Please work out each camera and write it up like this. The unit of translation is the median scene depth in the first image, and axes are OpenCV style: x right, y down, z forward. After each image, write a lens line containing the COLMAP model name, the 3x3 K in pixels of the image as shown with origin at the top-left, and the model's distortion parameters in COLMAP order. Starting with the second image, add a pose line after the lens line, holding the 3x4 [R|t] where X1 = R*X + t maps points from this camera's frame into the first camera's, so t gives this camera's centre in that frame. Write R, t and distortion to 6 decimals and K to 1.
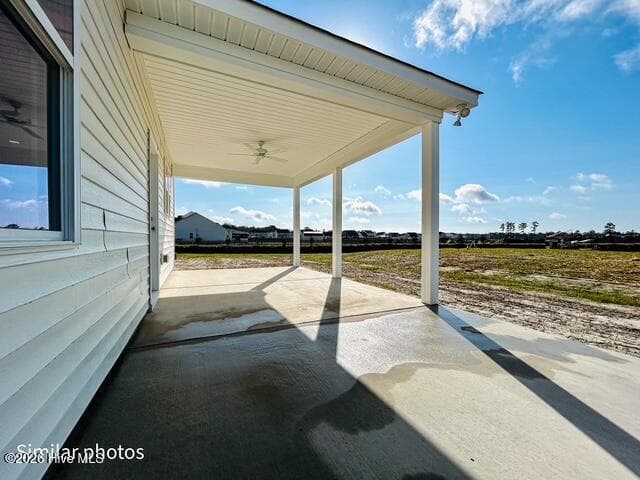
lens RADIAL K [[255.6, 0, 317.0], [0, 255.6, 240.1], [0, 0, 1]] dist [0.003762, -0.000124]
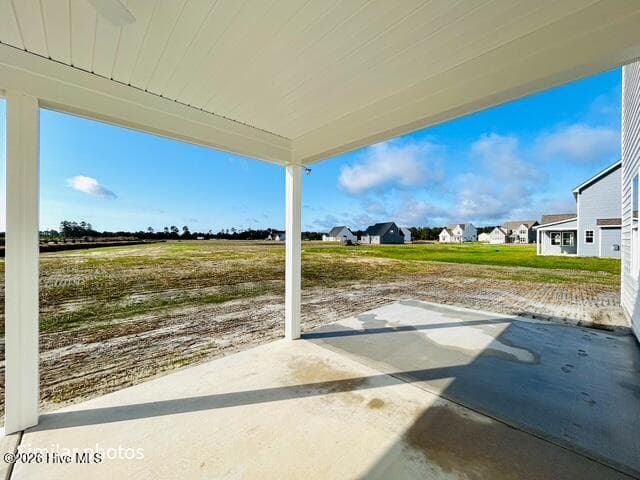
lens RADIAL K [[255.6, 0, 320.7], [0, 255.6, 241.5], [0, 0, 1]] dist [0.003762, -0.000124]
pose [[-0.301551, 0.000909, 0.953450, -0.068268], [0.002602, 0.999997, -0.000131, -0.016419], [-0.953447, 0.002441, -0.301552, 0.140822]]
